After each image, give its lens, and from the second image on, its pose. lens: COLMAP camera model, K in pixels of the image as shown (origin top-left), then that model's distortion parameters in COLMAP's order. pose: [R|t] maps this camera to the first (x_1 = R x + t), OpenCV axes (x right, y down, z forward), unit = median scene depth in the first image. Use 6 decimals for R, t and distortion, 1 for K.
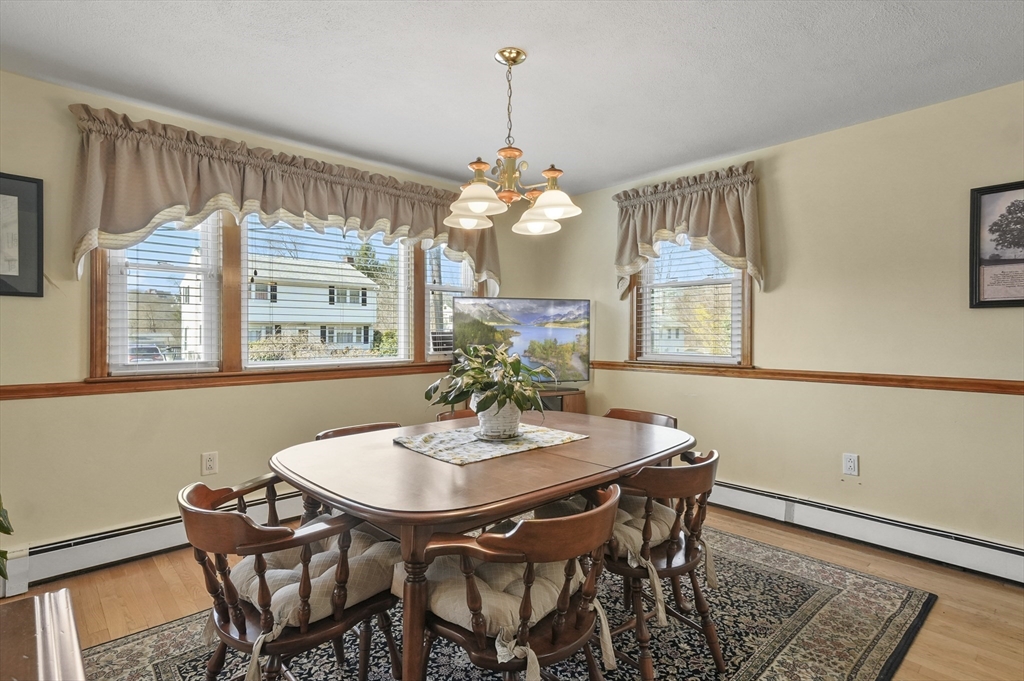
lens RADIAL K [[516.5, 0, 511.2], [0, 516.5, 338.3], [0, 0, 1]] dist [0.000929, 0.025499]
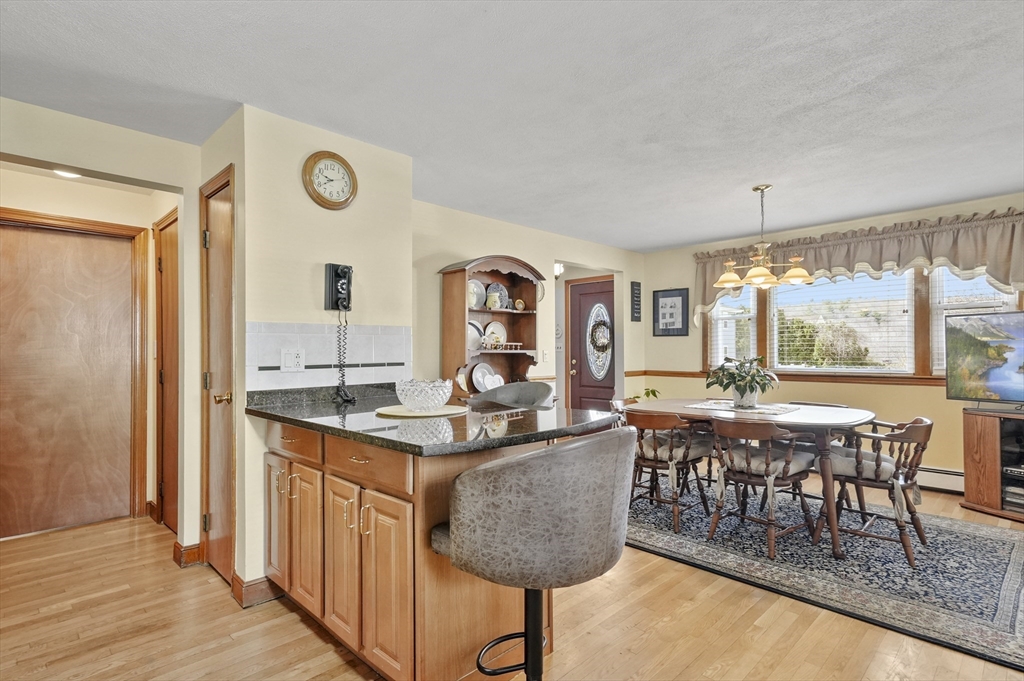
lens RADIAL K [[517.9, 0, 510.9], [0, 517.9, 348.2], [0, 0, 1]] dist [0.018682, 0.008916]
pose [[0.041616, -0.005619, -0.999118, 1.468782], [0.000505, 0.999984, -0.005603, -0.008996], [0.999134, -0.000272, 0.041618, 0.084786]]
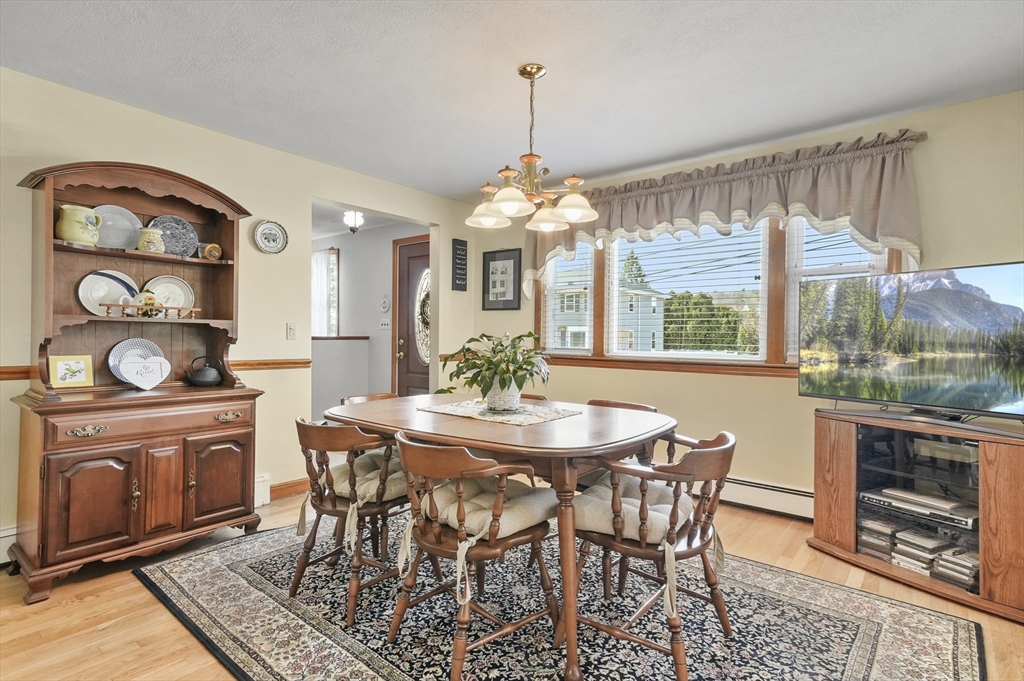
lens RADIAL K [[516.5, 0, 511.2], [0, 516.5, 338.3], [0, 0, 1]] dist [0.000929, 0.025499]
pose [[0.143353, 0.008235, -0.989637, 0.946685], [-0.014690, 0.999873, 0.006193, 0.012437], [0.989563, 0.013650, 0.143455, 0.706423]]
